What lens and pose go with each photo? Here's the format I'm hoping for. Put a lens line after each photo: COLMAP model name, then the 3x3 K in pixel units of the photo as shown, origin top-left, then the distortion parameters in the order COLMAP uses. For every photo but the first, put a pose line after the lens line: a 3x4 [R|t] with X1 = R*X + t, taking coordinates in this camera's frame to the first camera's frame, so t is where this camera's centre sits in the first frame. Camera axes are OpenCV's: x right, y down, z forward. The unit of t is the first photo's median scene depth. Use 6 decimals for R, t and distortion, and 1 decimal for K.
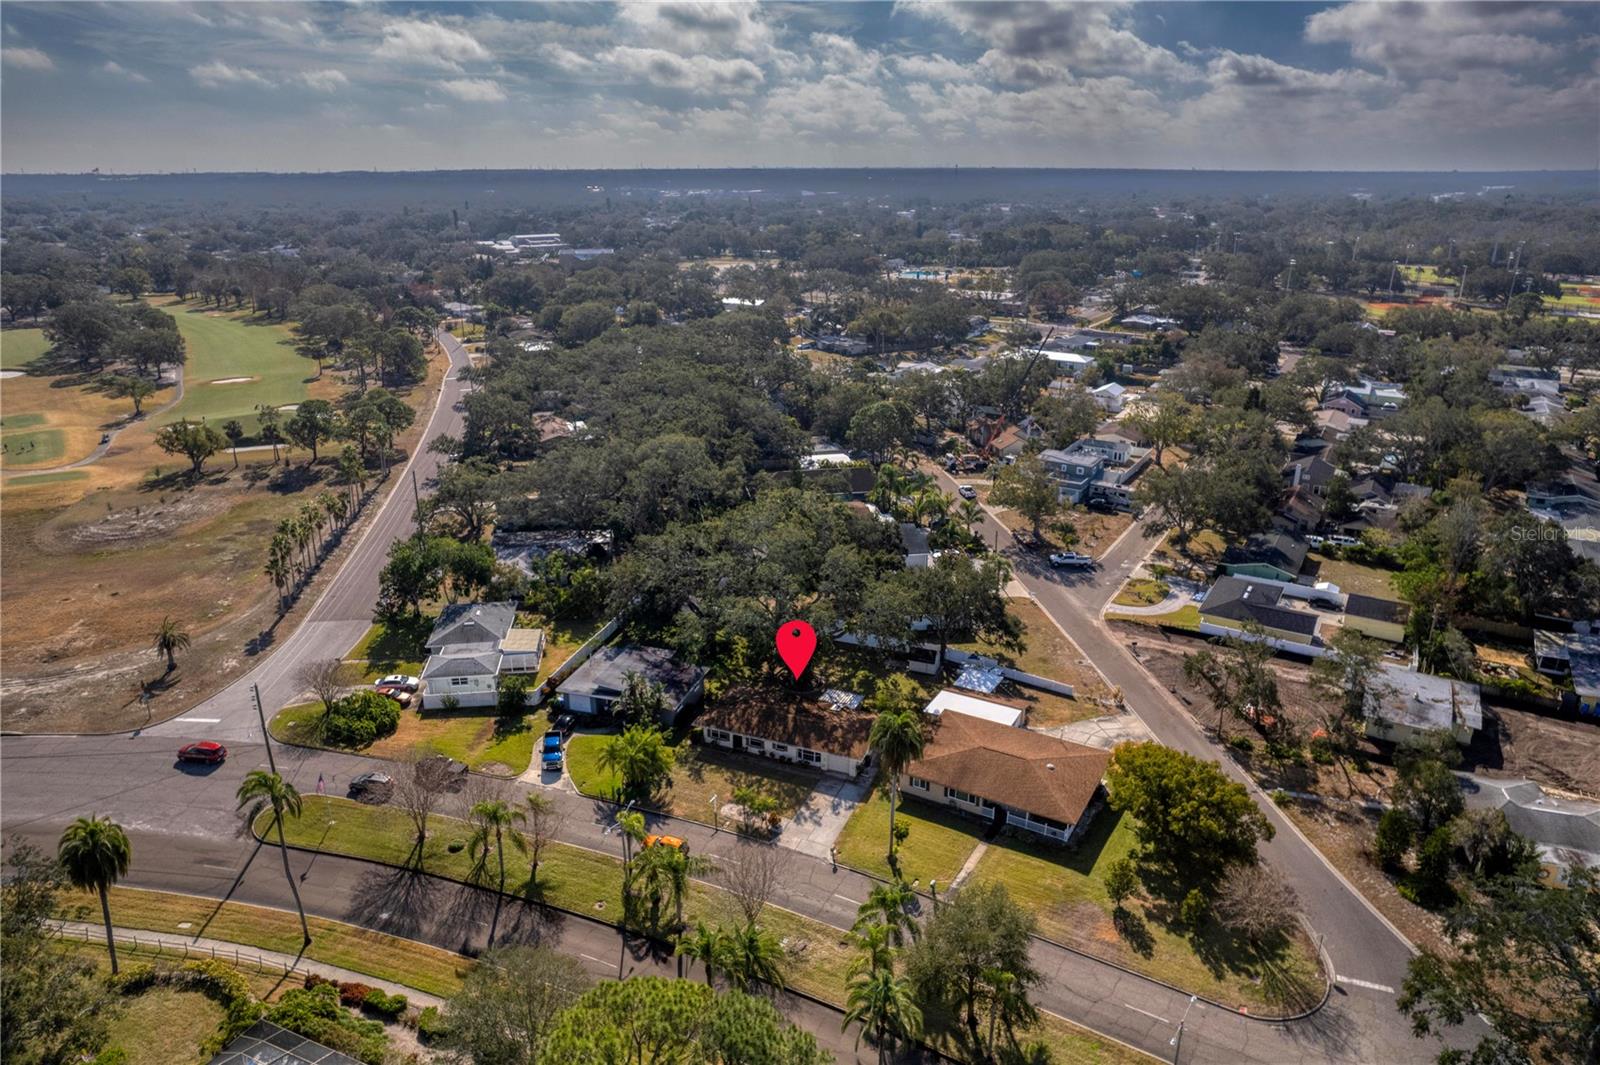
lens RADIAL K [[1022.5, 0, 817.2], [0, 1022.5, 557.2], [0, 0, 1]] dist [-0.073762, 0.063593]
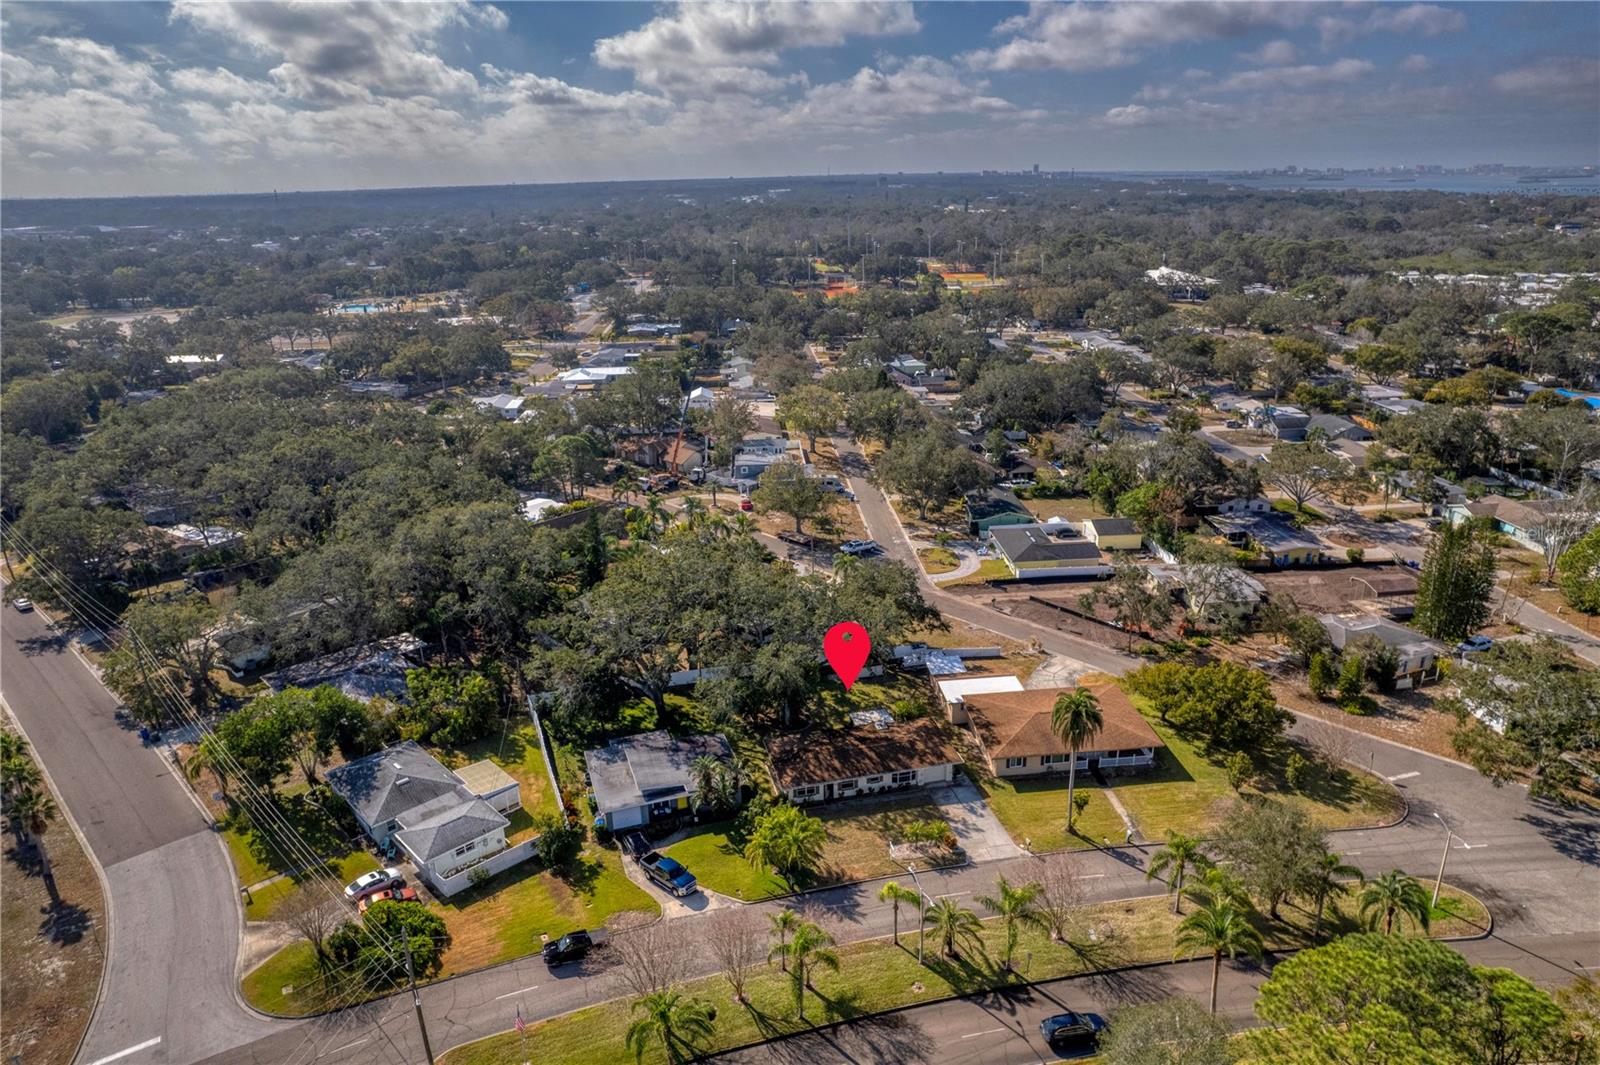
lens RADIAL K [[1022.5, 0, 811.1], [0, 1022.5, 535.5], [0, 0, 1]] dist [-0.073762, 0.063593]
pose [[0.812421, -0.210947, 0.543574, -0.499843], [0.229512, 0.972696, 0.034451, -0.077905], [-0.536000, 0.096768, 0.838654, 0.171075]]
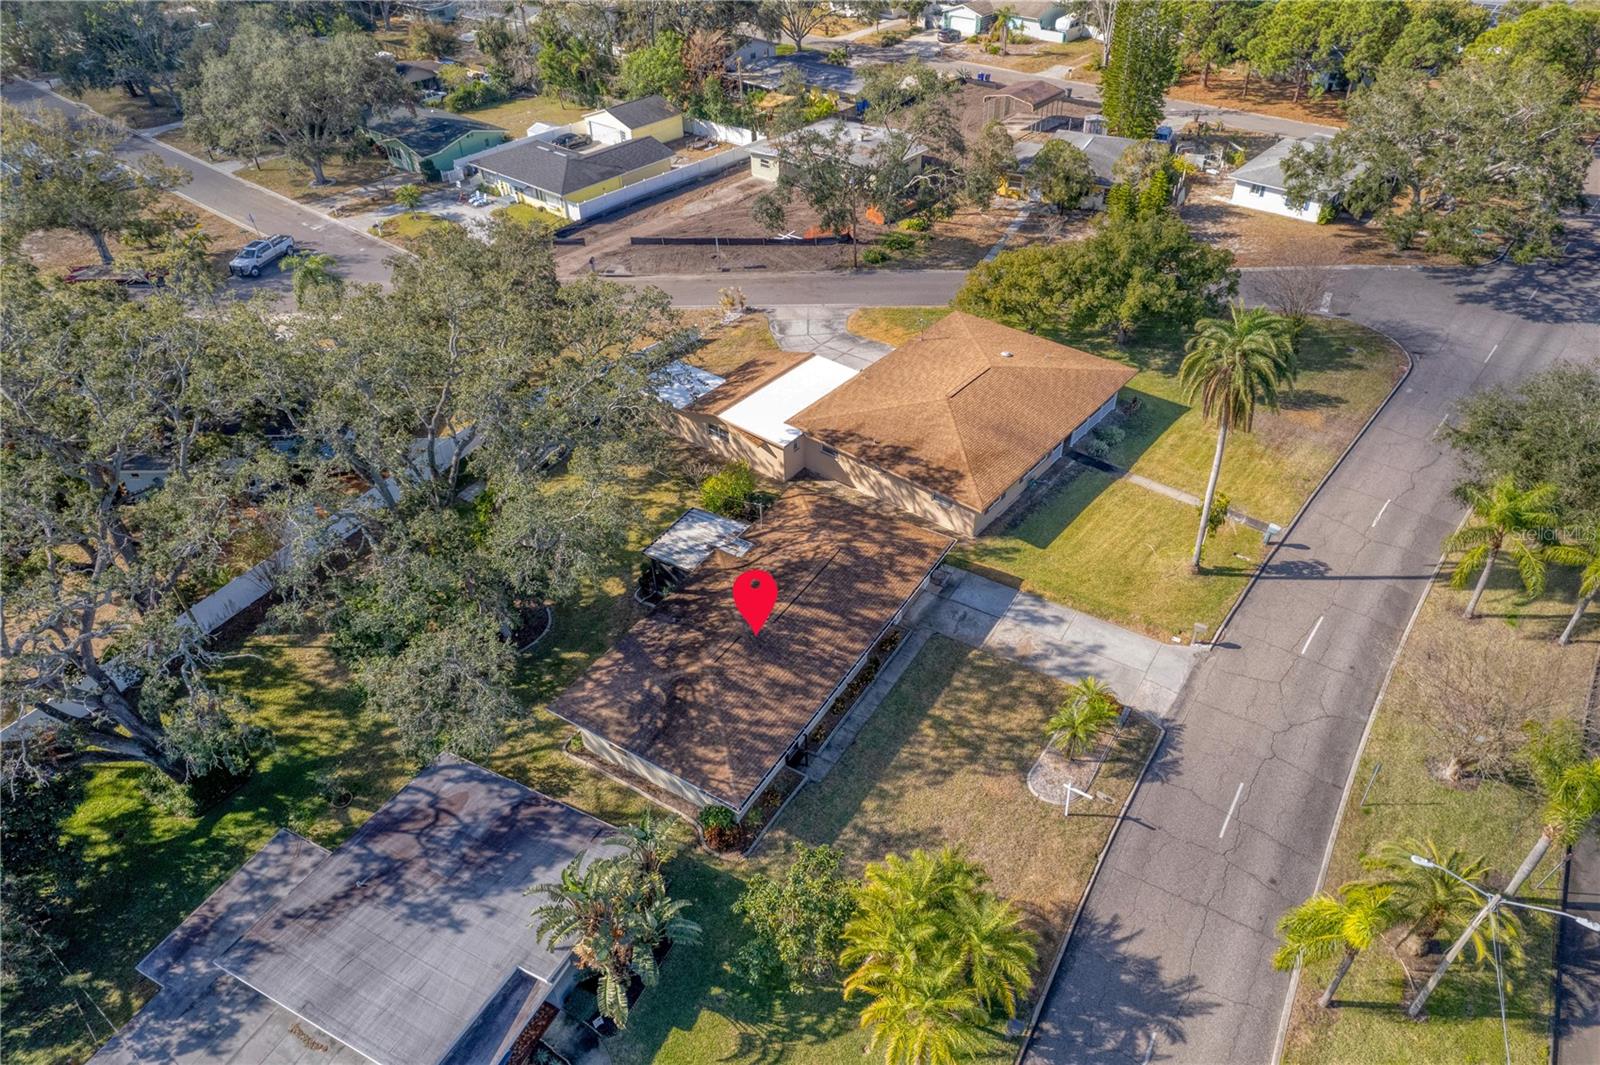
lens RADIAL K [[1022.5, 0, 801.9], [0, 1022.5, 538.9], [0, 0, 1]] dist [-0.073762, 0.063593]
pose [[0.173887, -0.618297, 0.766468, -0.300649], [0.375811, 0.761084, 0.528694, -0.079826], [-0.910236, 0.196114, 0.364706, 0.750797]]
